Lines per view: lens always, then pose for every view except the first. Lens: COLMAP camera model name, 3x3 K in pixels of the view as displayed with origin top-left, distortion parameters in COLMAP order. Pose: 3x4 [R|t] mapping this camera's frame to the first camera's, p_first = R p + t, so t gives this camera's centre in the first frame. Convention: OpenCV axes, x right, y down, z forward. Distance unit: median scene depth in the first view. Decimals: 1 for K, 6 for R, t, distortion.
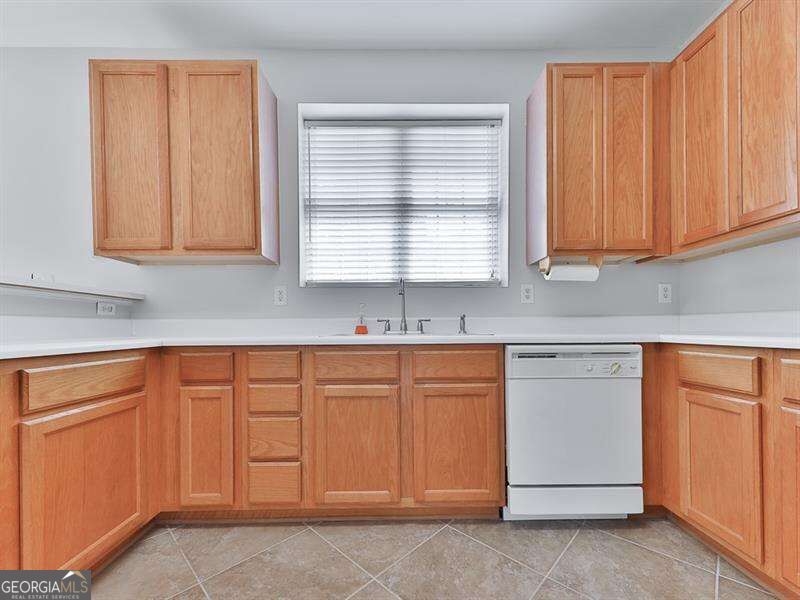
lens RADIAL K [[337.5, 0, 398.5], [0, 337.5, 329.2], [0, 0, 1]] dist [-0.000038, -0.000123]
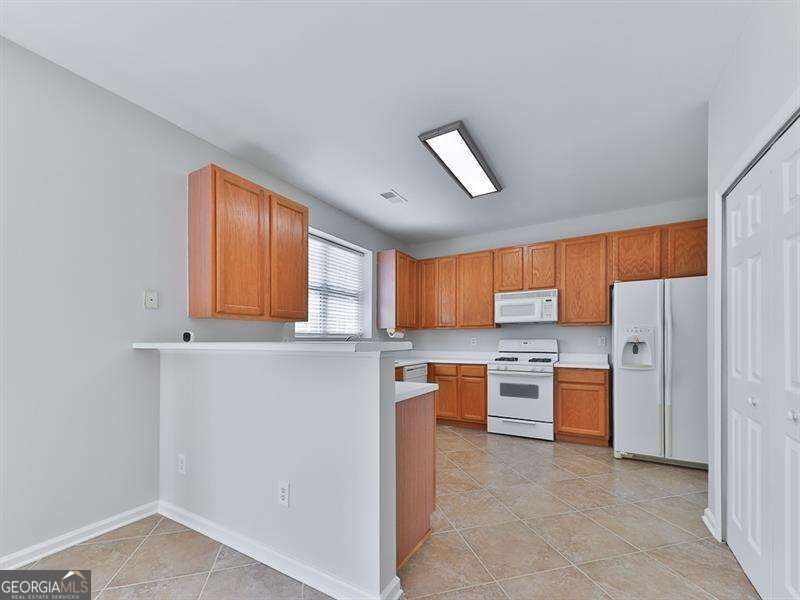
lens RADIAL K [[337.5, 0, 398.5], [0, 337.5, 329.2], [0, 0, 1]] dist [-0.000038, -0.000123]
pose [[0.502412, 0.028191, 0.864169, -1.825362], [-0.000449, 0.999477, -0.032344, -0.147651], [-0.864628, 0.015862, 0.502161, -0.261020]]
